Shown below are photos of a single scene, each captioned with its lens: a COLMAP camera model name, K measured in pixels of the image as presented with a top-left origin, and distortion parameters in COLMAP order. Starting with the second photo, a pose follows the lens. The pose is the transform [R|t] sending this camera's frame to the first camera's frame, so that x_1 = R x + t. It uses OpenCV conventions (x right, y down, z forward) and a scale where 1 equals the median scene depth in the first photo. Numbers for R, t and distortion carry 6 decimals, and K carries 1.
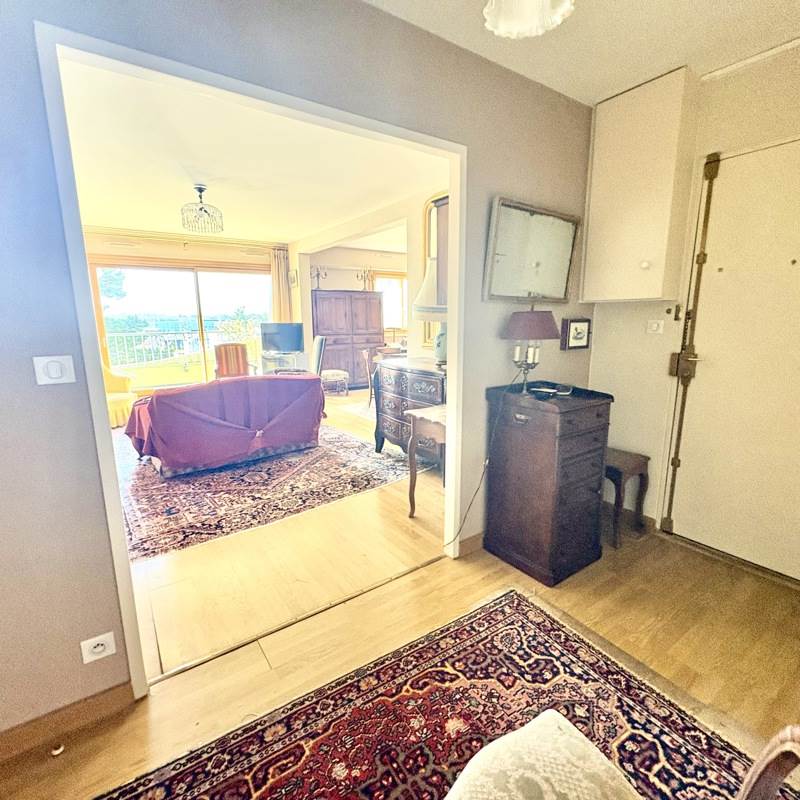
lens RADIAL K [[424.0, 0, 400.2], [0, 424.0, 399.8], [0, 0, 1]] dist [0.005410, 0.000981]
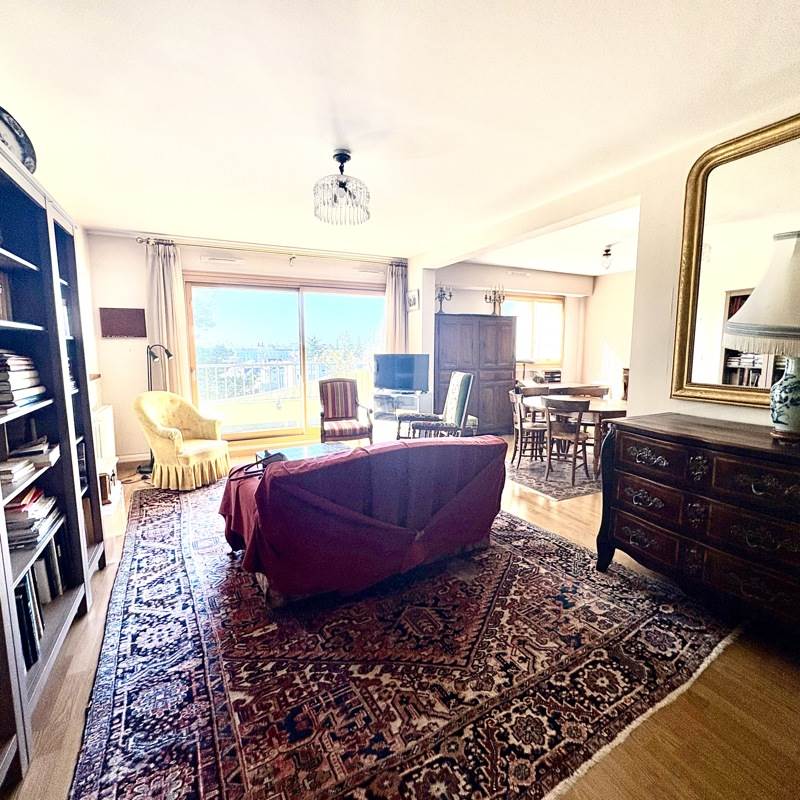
lens RADIAL K [[424.0, 0, 400.6], [0, 424.0, 400.4], [0, 0, 1]] dist [0.005410, 0.000981]
pose [[0.988707, 0.025536, -0.147669, -0.245071], [-0.035760, 0.997112, -0.066999, -0.064220], [0.145531, 0.071523, 0.986765, 0.343092]]
